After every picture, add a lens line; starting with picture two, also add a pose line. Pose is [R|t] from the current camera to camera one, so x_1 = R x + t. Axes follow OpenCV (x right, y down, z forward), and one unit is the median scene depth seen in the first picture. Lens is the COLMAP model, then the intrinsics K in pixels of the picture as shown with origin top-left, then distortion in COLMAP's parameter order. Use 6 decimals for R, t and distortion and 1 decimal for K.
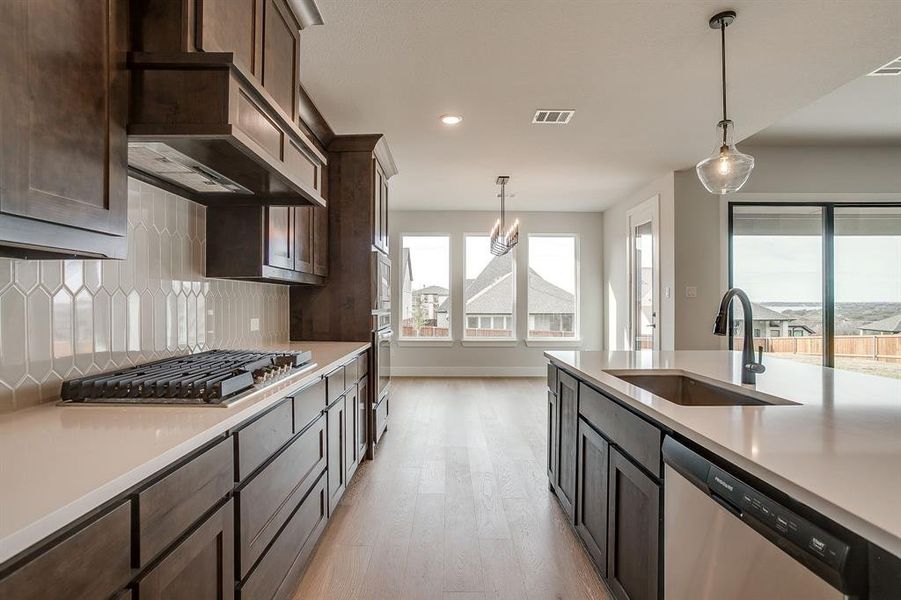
lens RADIAL K [[442.0, 0, 443.3], [0, 442.0, 301.5], [0, 0, 1]] dist [-0.034497, 0.010229]
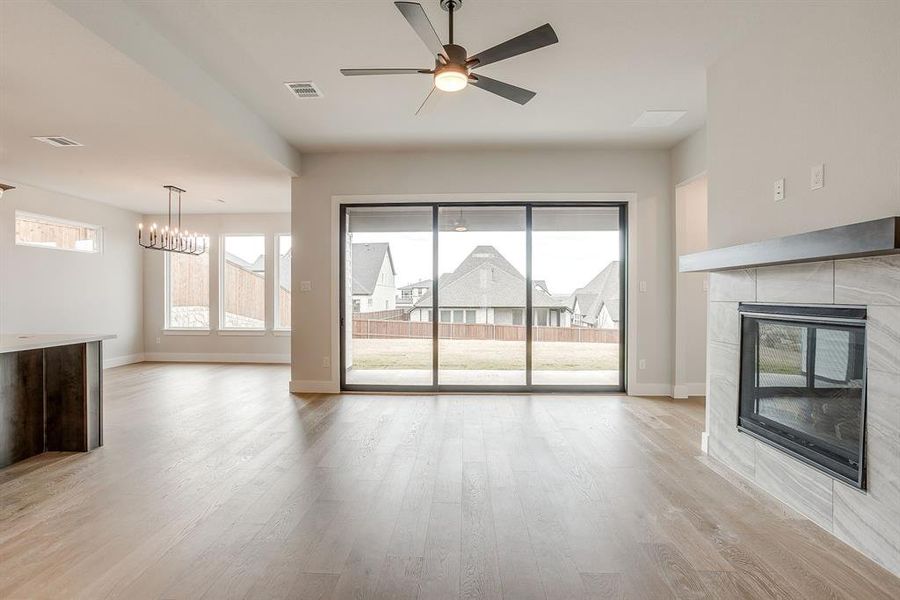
lens RADIAL K [[441.5, 0, 448.6], [0, 441.5, 292.7], [0, 0, 1]] dist [-0.034497, 0.010229]
pose [[0.999813, -0.001756, -0.019269, 0.635812], [0.001646, 0.999982, -0.005718, 0.003049], [0.019279, 0.005685, 0.999798, -0.080448]]
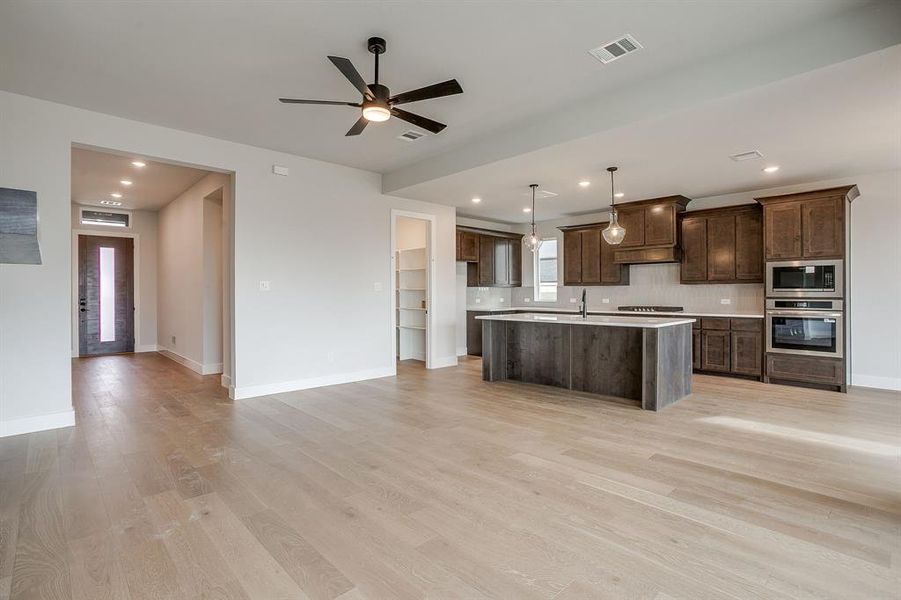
lens RADIAL K [[442.0, 0, 447.9], [0, 442.0, 301.6], [0, 0, 1]] dist [-0.034497, 0.010229]
pose [[-0.706987, 0.016273, -0.707040, 0.879928], [0.002980, 0.999795, 0.020030, 0.001476], [0.707221, 0.012054, -0.706890, 0.609549]]
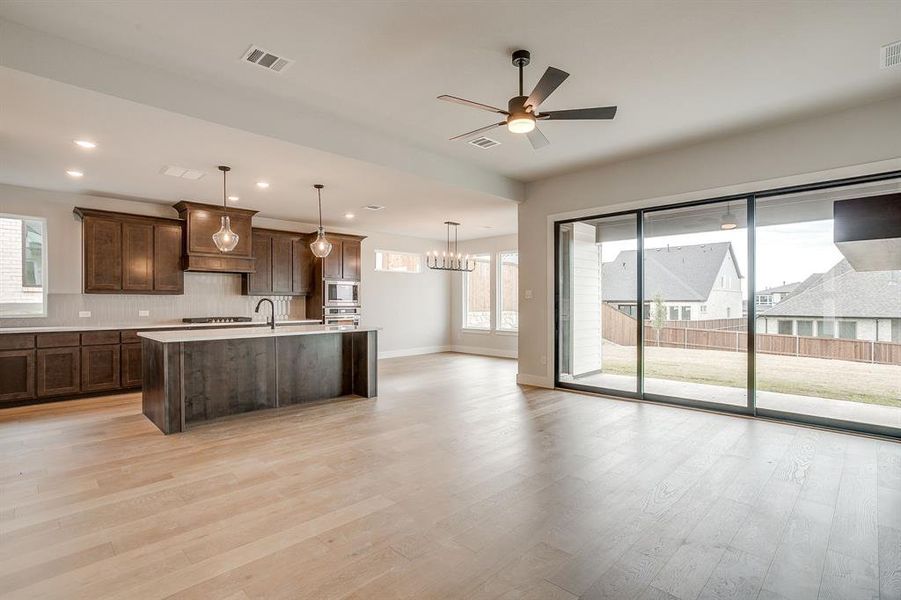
lens RADIAL K [[442.0, 0, 453.7], [0, 442.0, 305.1], [0, 0, 1]] dist [-0.034497, 0.010229]
pose [[0.729304, 0.002383, -0.684185, 0.877289], [0.002230, 0.999980, 0.005860, 0.002596], [0.684186, -0.005800, 0.729285, -0.086734]]
